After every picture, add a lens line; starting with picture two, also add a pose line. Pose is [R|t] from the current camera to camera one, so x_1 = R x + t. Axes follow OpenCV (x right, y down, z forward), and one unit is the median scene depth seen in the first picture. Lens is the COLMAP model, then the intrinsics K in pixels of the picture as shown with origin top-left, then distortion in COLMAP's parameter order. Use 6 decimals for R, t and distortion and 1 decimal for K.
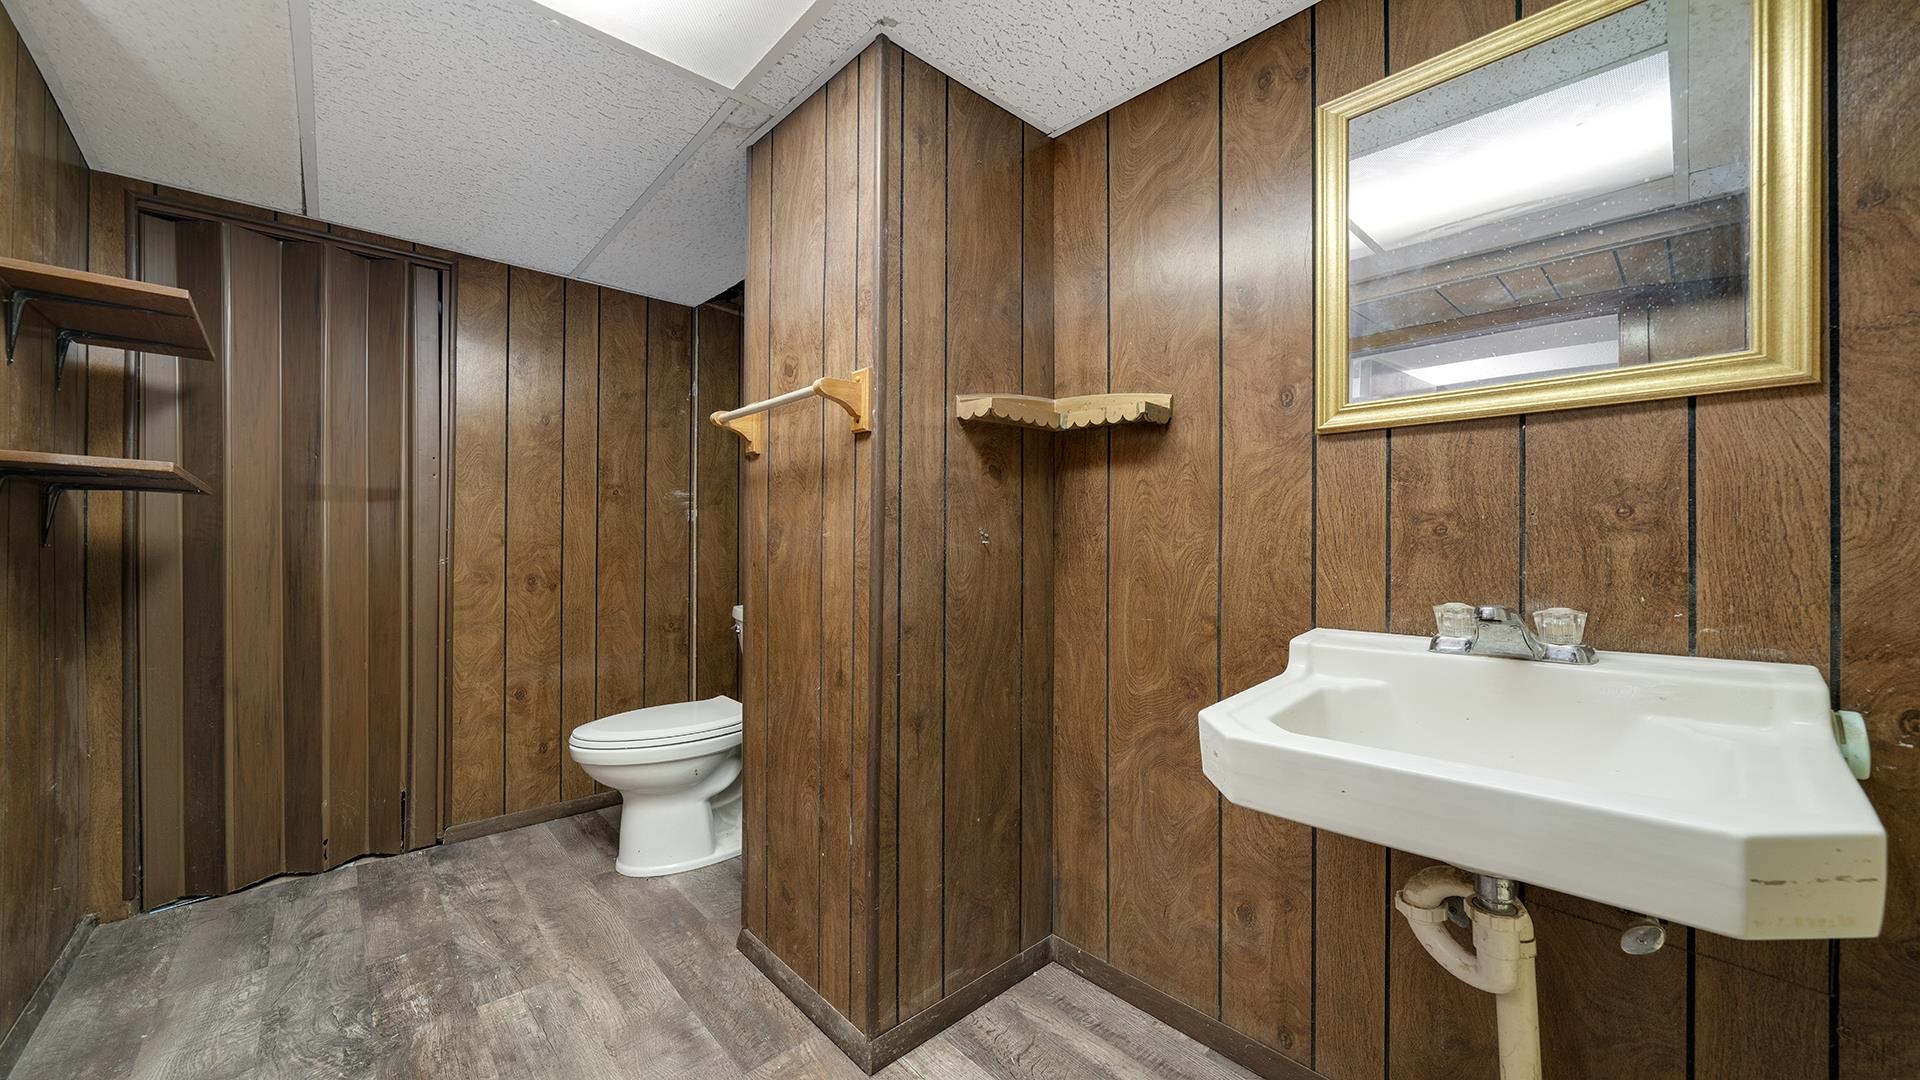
lens RADIAL K [[691.9, 0, 964.3], [0, 691.9, 540.2], [0, 0, 1]] dist [-0.001033, 0.000068]
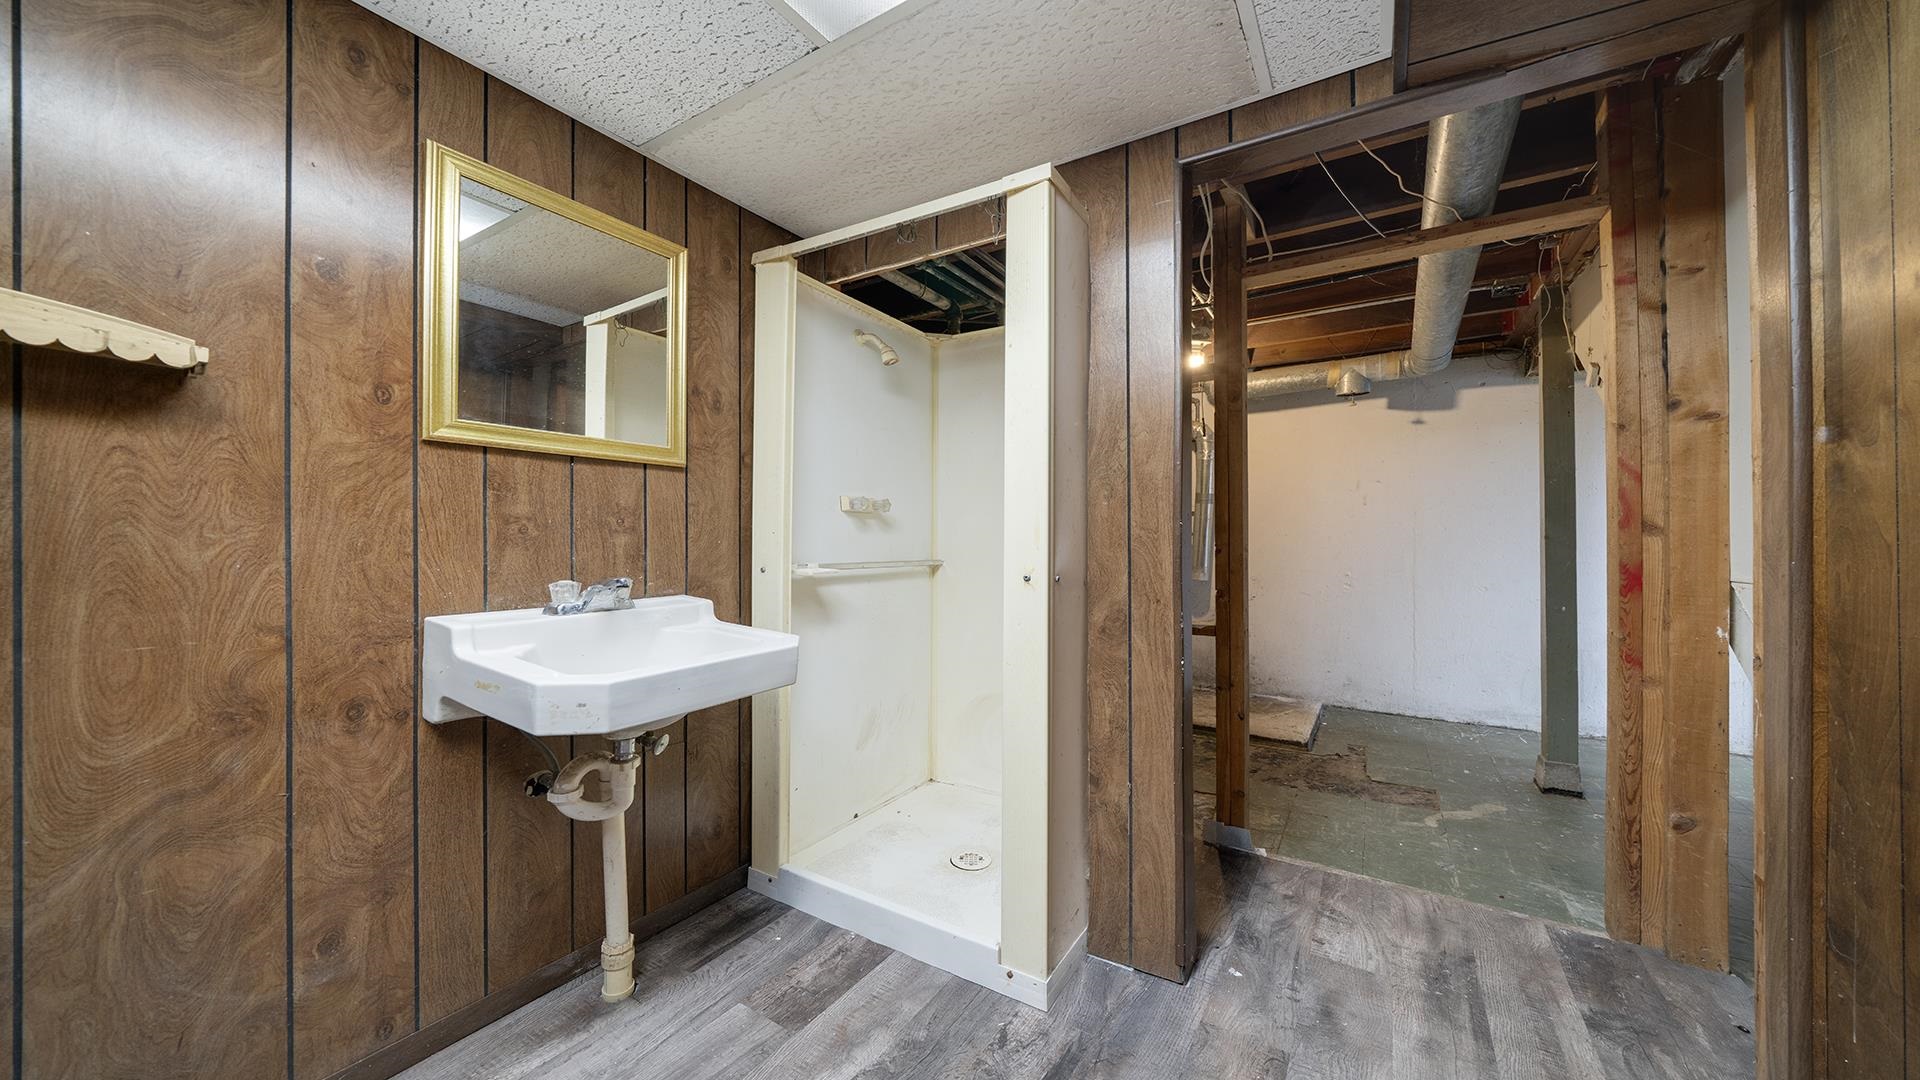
lens RADIAL K [[691.9, 0, 964.3], [0, 691.9, 540.2], [0, 0, 1]] dist [-0.001033, 0.000068]
pose [[-0.253720, 0.000673, 0.967278, -0.730320], [-0.003086, 0.999994, -0.001505, 0.004457], [-0.967273, -0.003367, -0.253716, 0.441631]]
